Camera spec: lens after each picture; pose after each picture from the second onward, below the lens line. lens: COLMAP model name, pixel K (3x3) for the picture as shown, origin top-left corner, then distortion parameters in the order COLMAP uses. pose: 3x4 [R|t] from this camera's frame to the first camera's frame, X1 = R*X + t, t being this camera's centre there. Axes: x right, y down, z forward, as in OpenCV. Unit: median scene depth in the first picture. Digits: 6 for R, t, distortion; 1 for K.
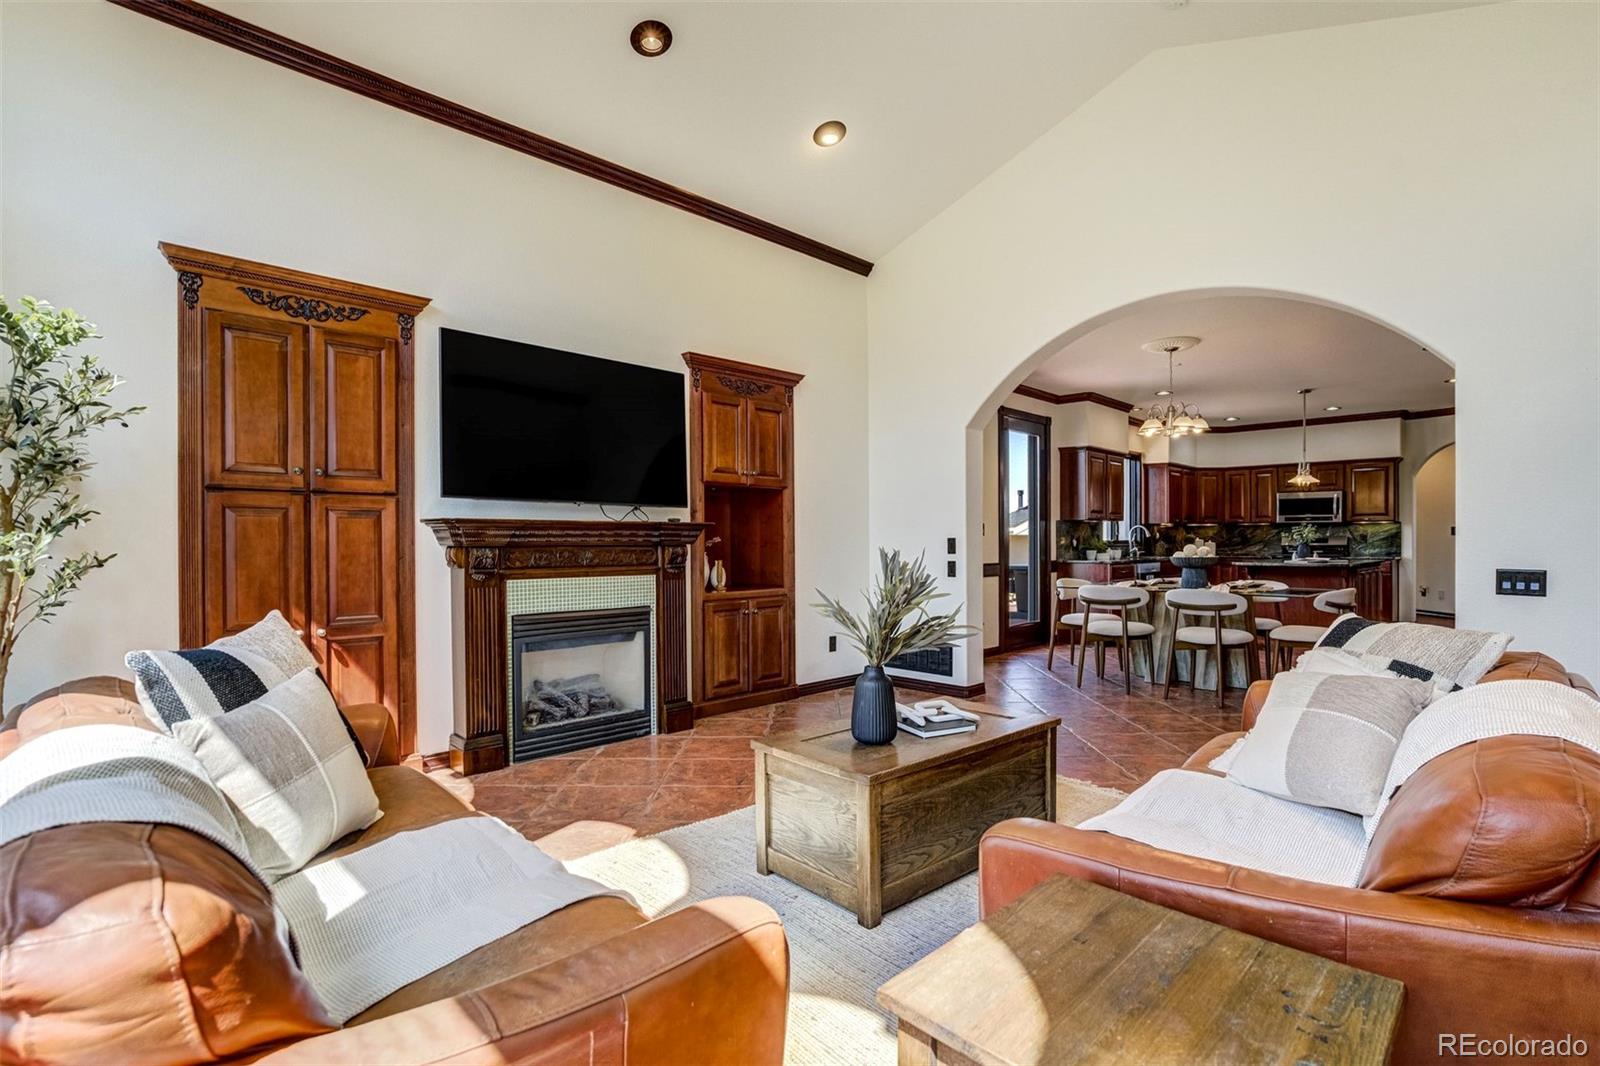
lens RADIAL K [[802.9, 0, 800.0], [0, 802.9, 533.0], [0, 0, 1]] dist [0.000136, 0.000170]
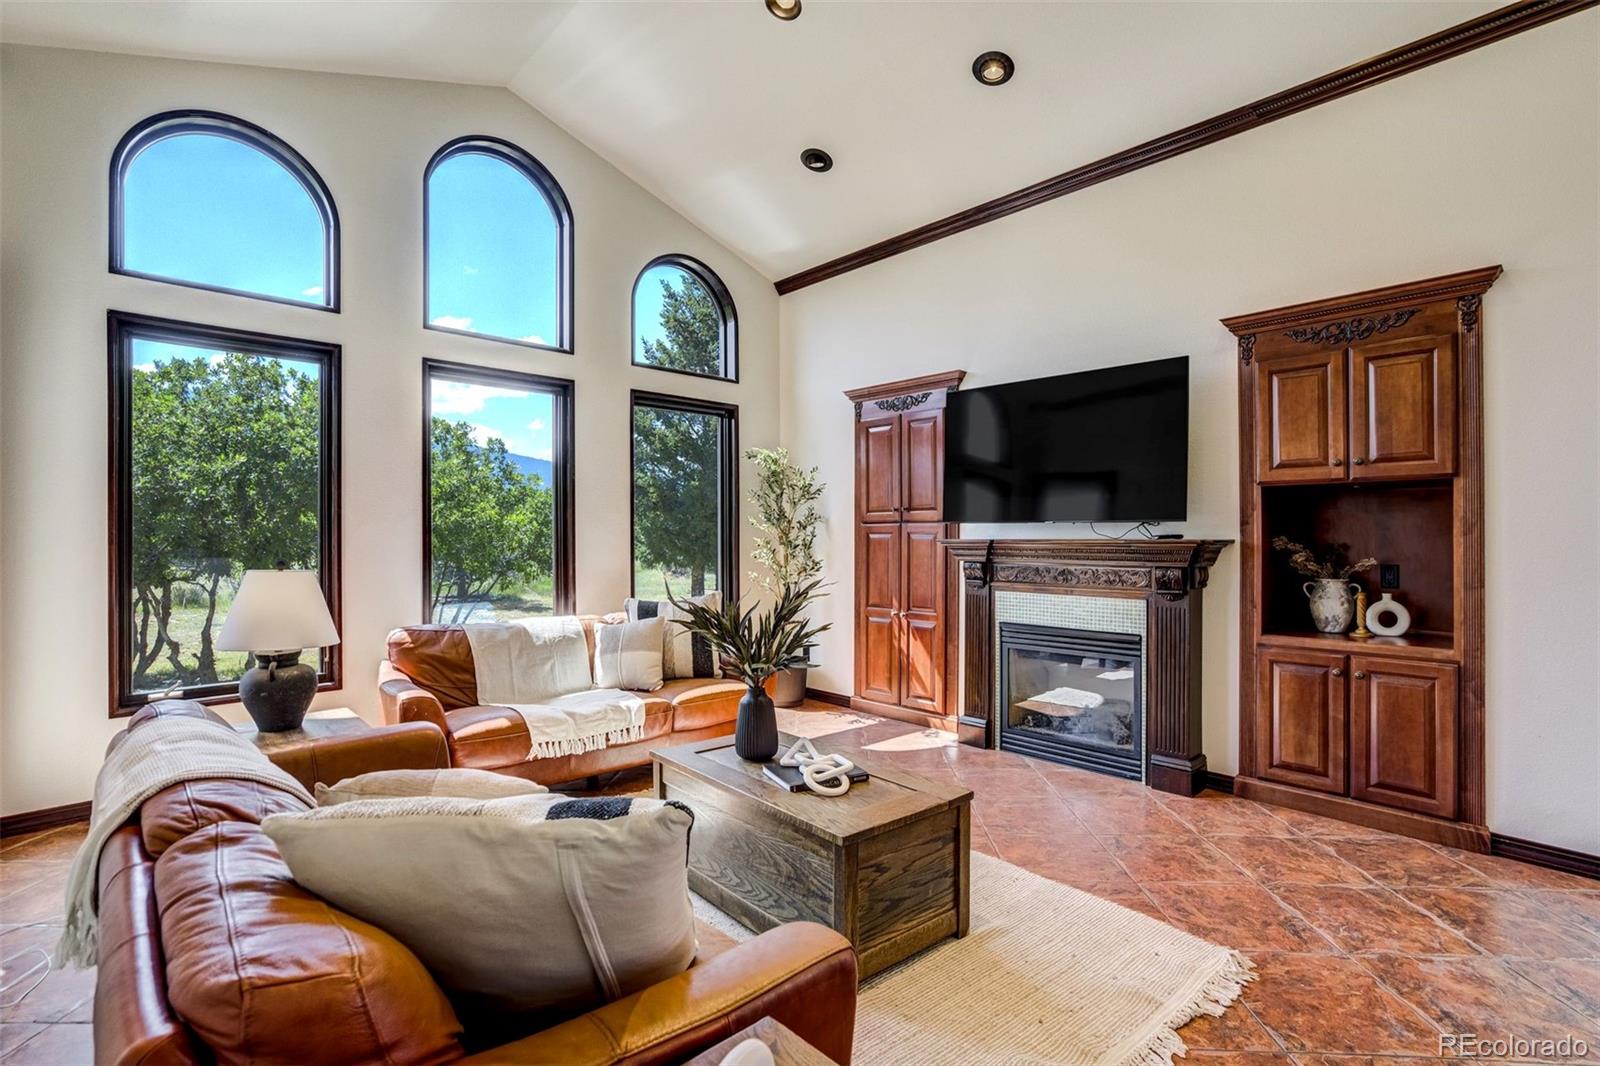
lens RADIAL K [[738.3, 0, 800.0], [0, 738.3, 533.0], [0, 0, 1]] dist [-0.000335, 0.000141]
pose [[-0.016403, -0.021686, -0.999630, 0.586955], [-0.006119, 0.999748, -0.021588, 0.000006], [0.999847, 0.005762, -0.016531, 0.604738]]
